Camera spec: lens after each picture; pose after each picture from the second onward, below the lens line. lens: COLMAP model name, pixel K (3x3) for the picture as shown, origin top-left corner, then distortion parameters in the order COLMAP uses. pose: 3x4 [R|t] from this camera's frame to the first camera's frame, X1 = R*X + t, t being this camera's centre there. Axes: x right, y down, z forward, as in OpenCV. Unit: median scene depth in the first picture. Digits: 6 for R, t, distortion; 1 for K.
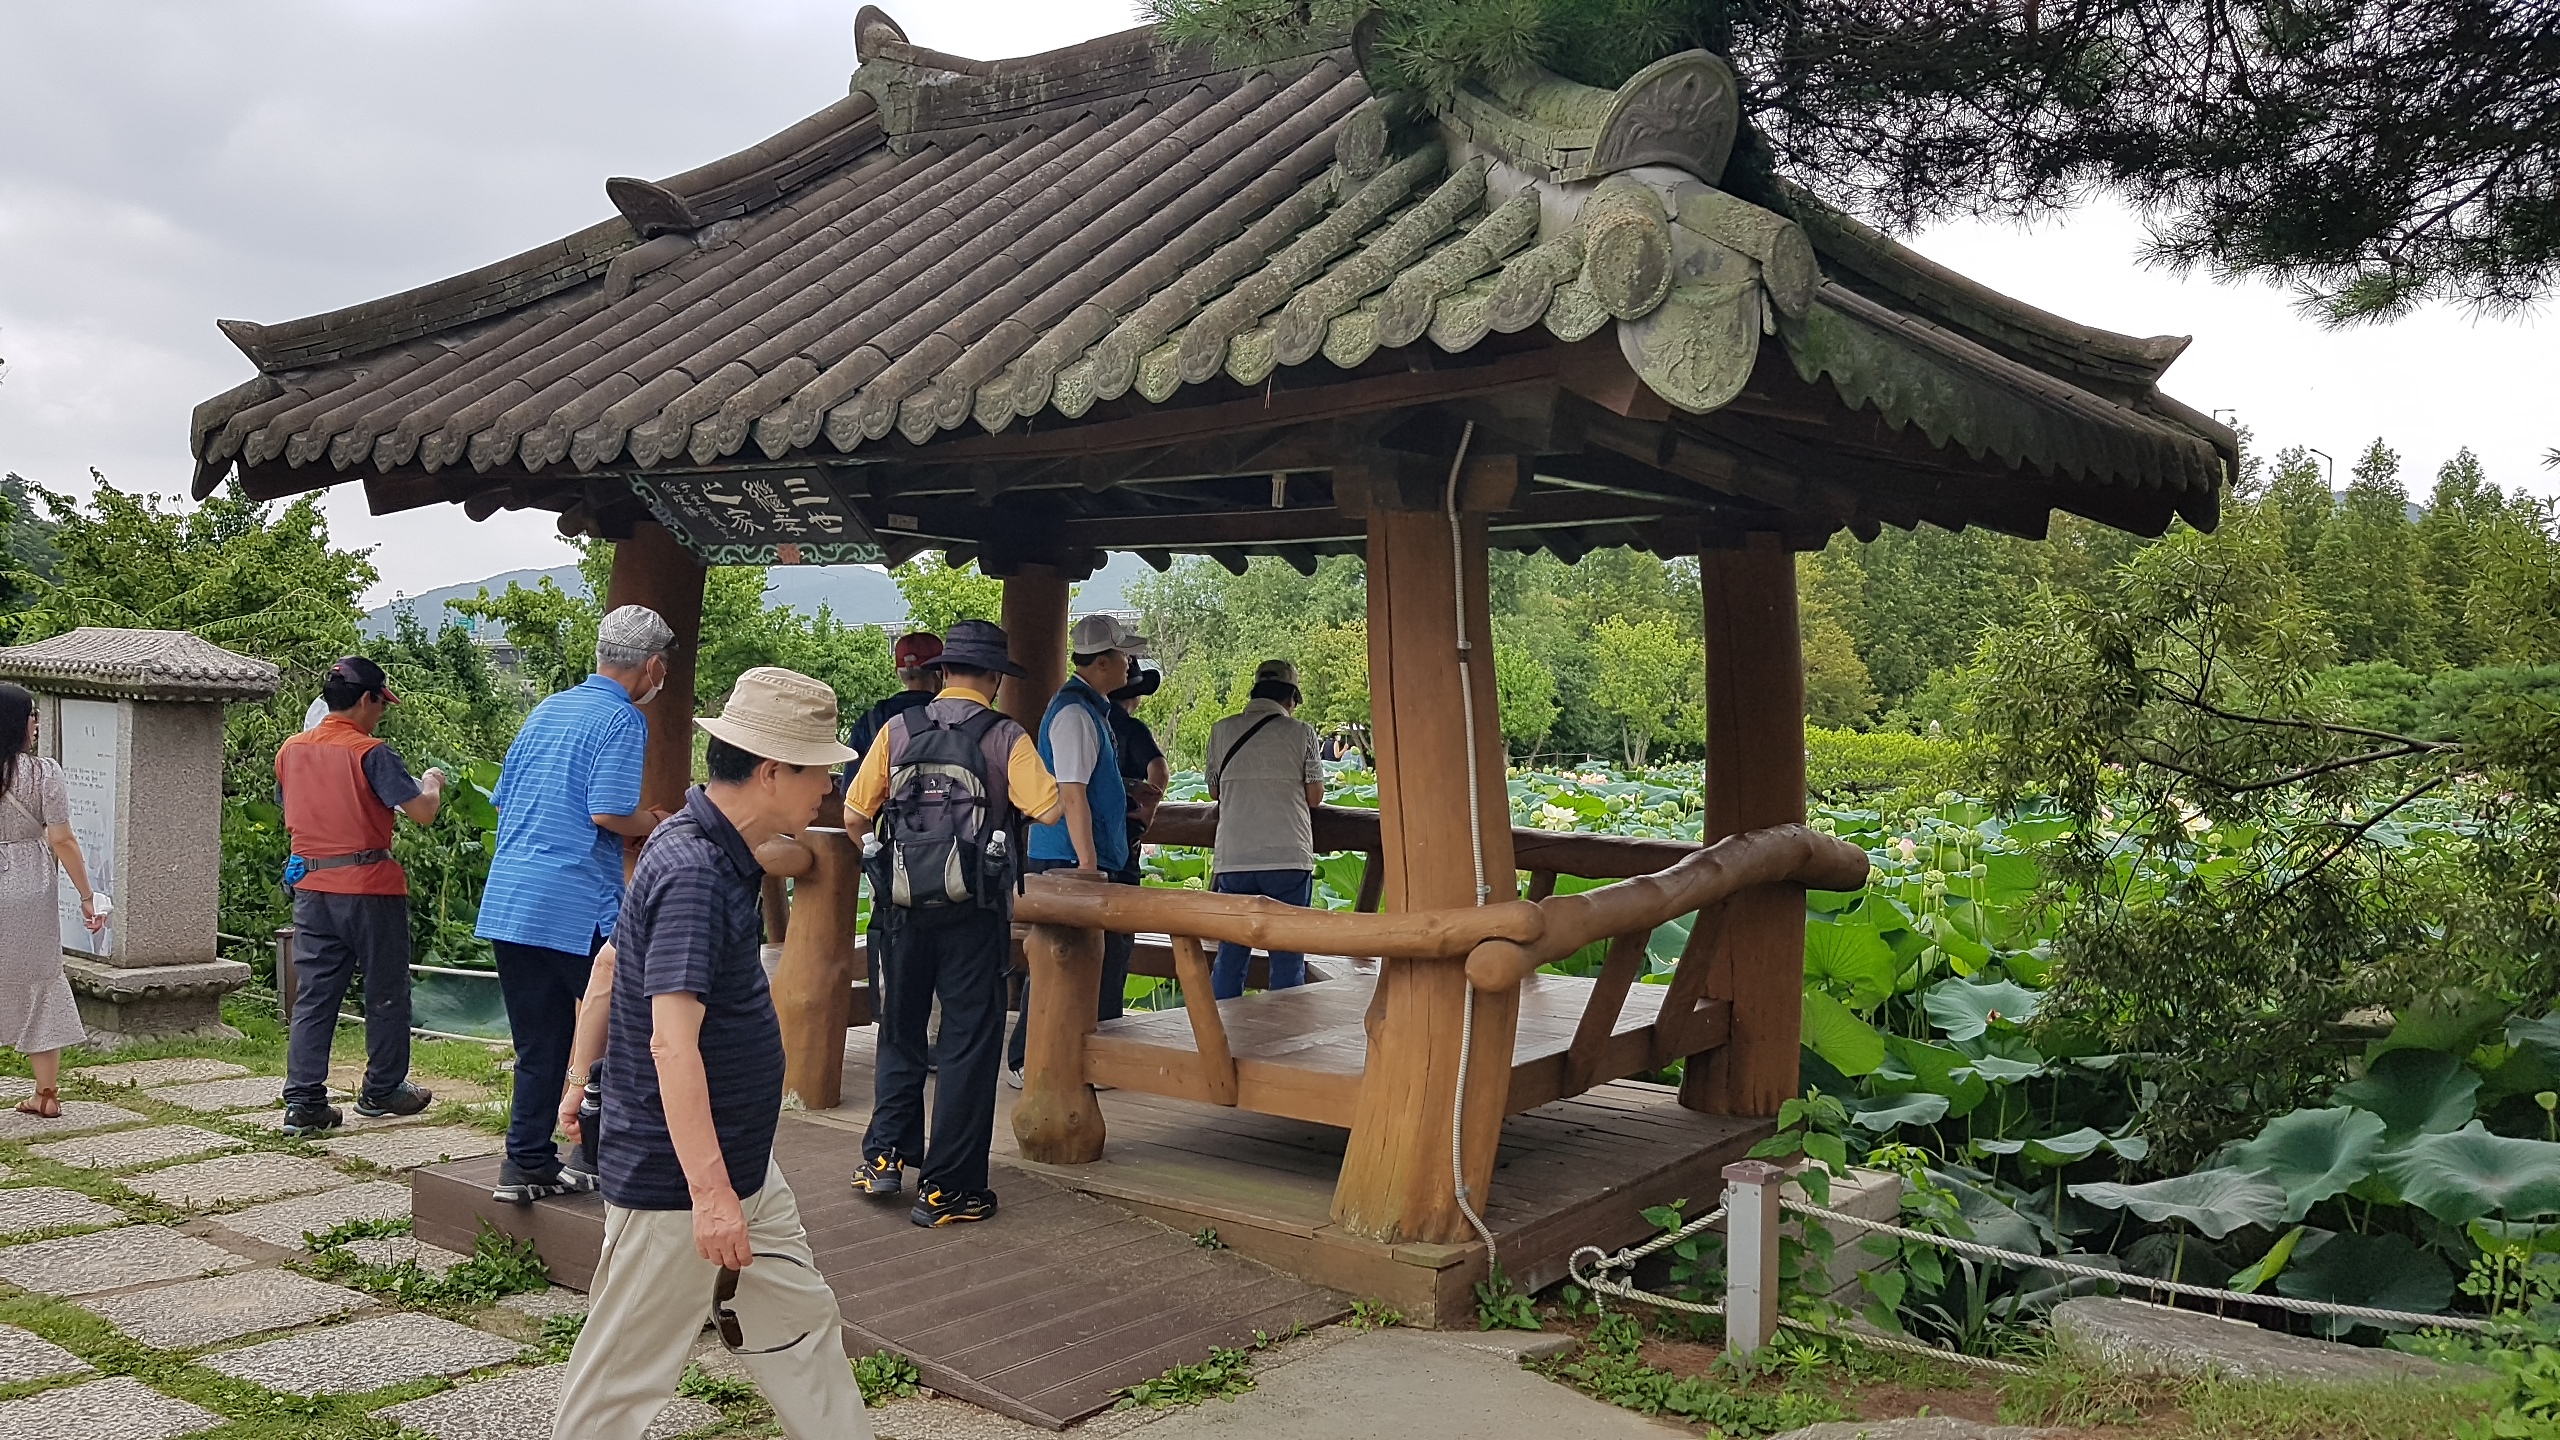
lens RADIAL K [[2012.5, 0, 1274.2], [0, 2012.5, 726.2], [0, 0, 1]] dist [0.073862, -0.132365]
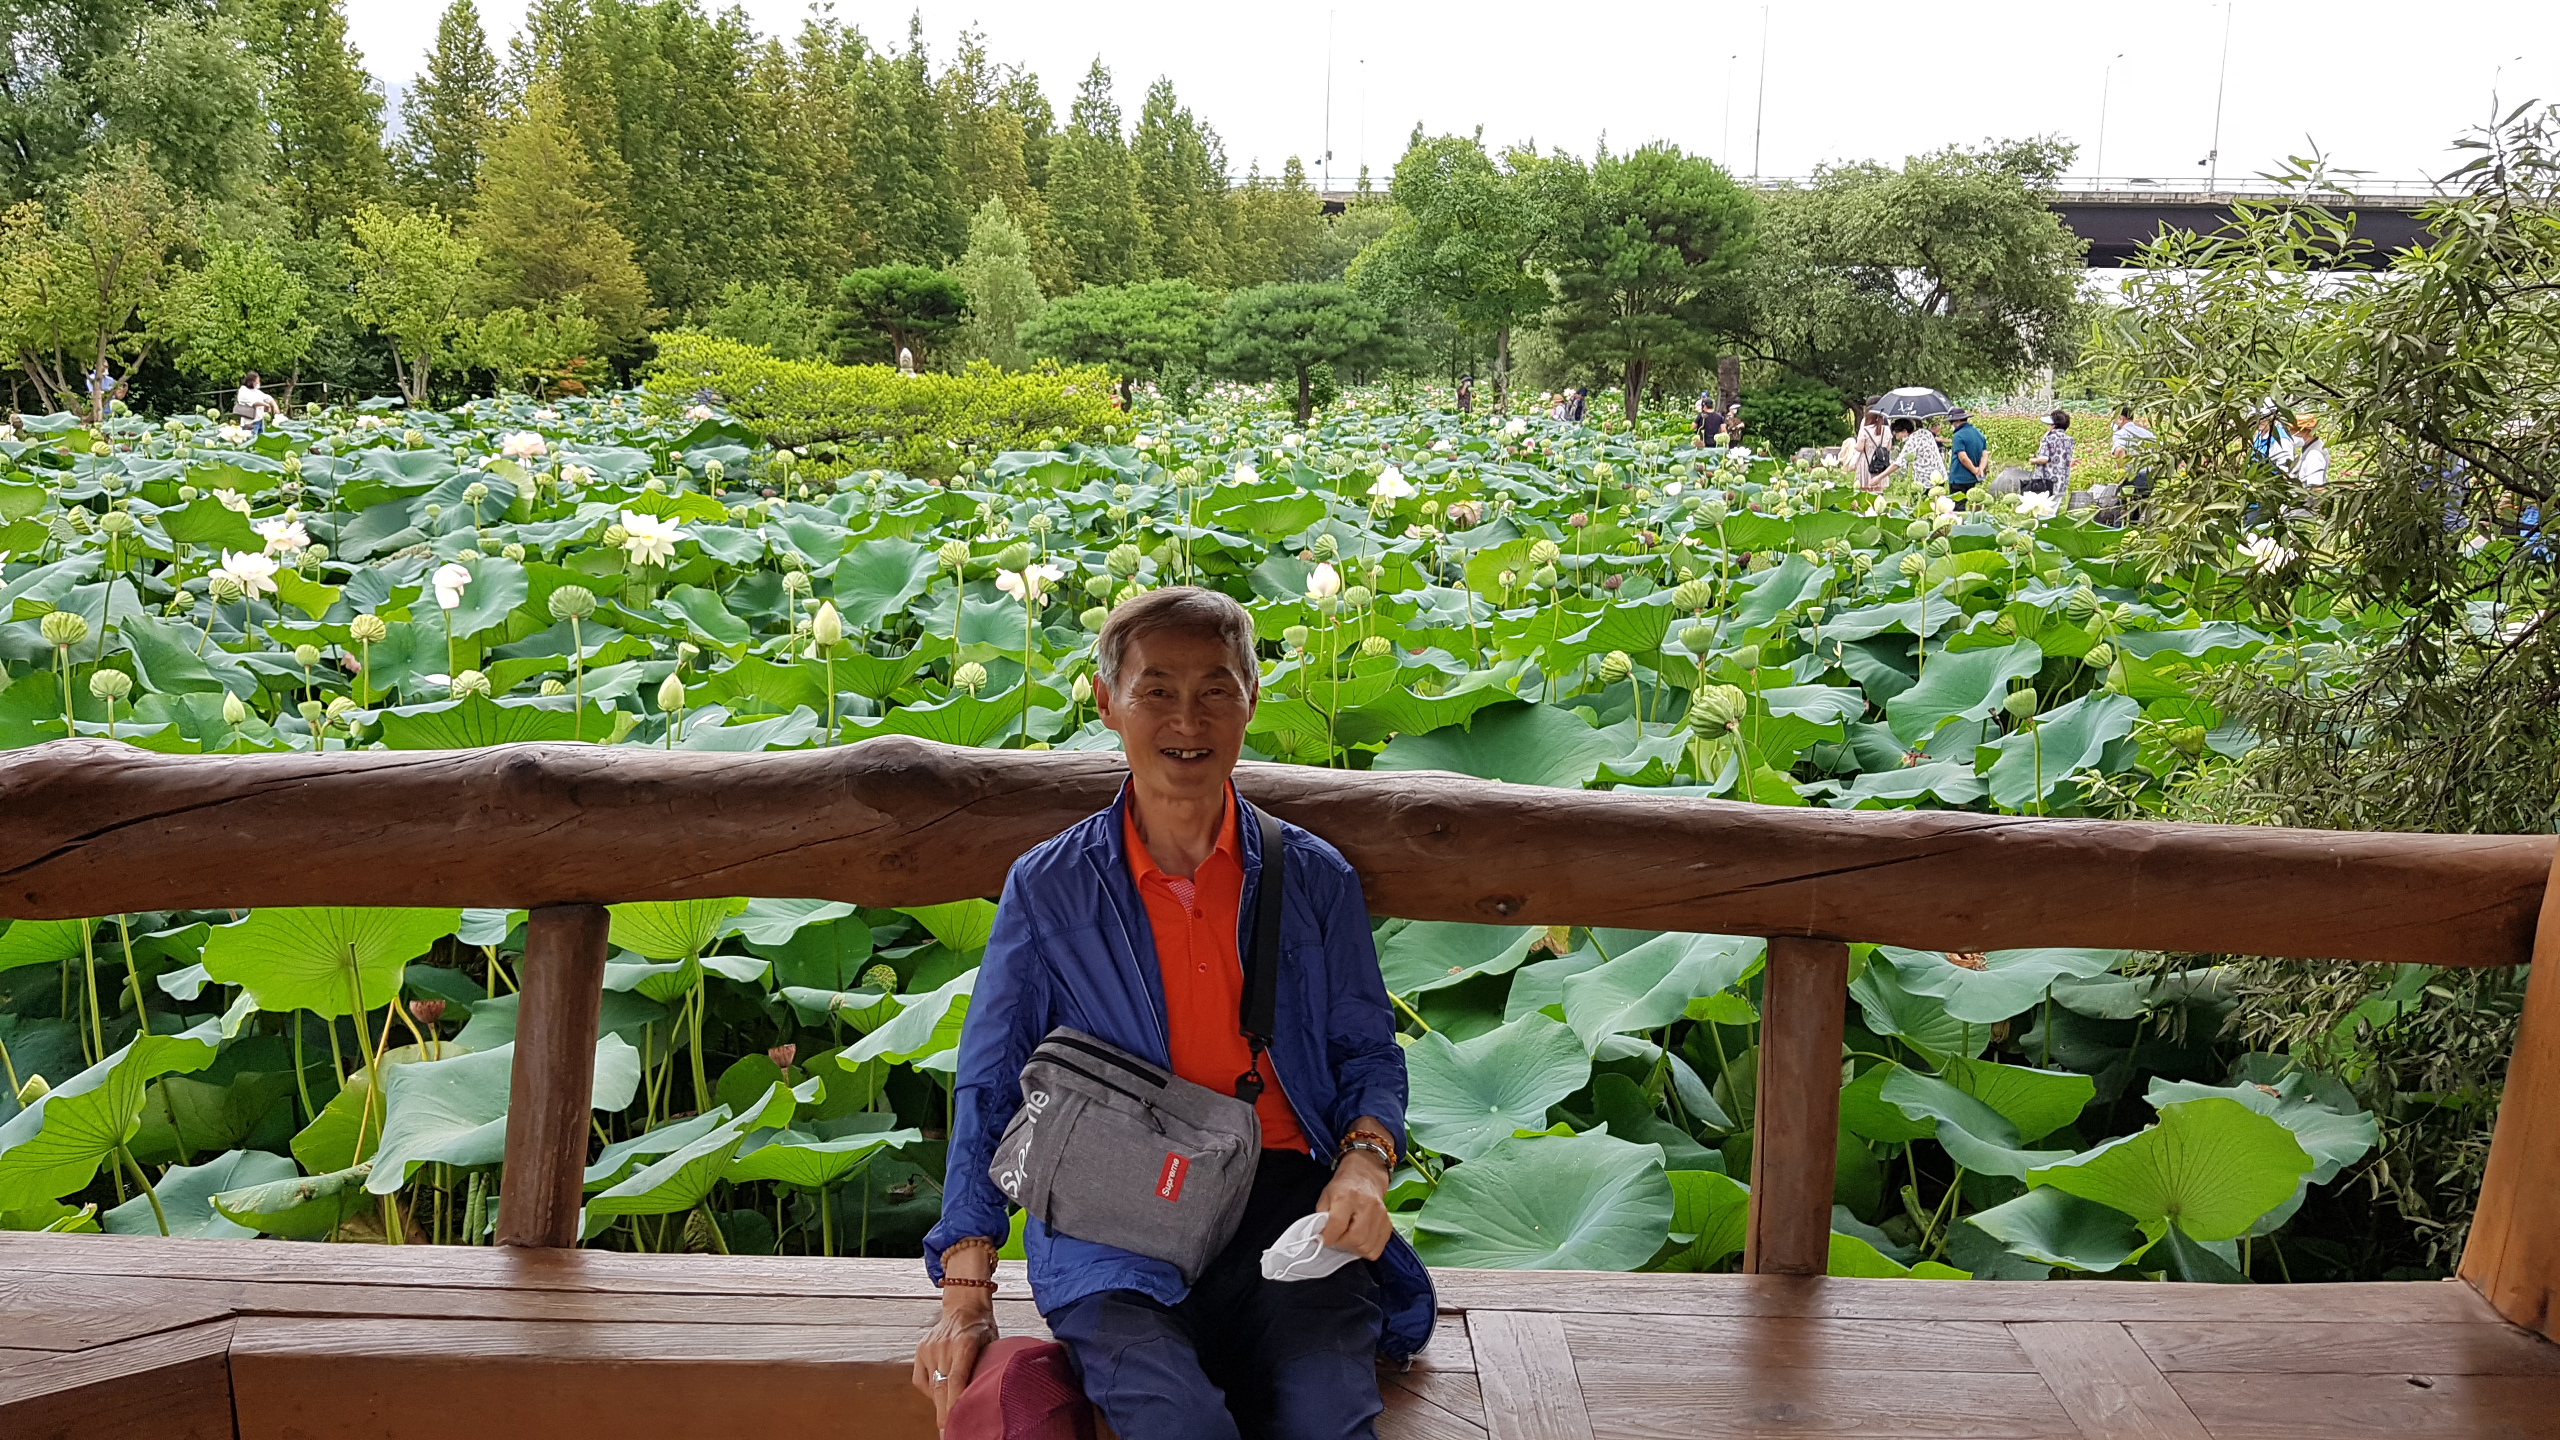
lens RADIAL K [[2012.5, 0, 1246.7], [0, 2012.5, 763.3], [0, 0, 1]] dist [0.073862, -0.132365]
pose [[0.819416, -0.124682, 0.559475, -0.014737], [0.007555, 0.978321, 0.206958, -0.002696], [-0.573150, -0.165358, 0.802593, 0.099098]]
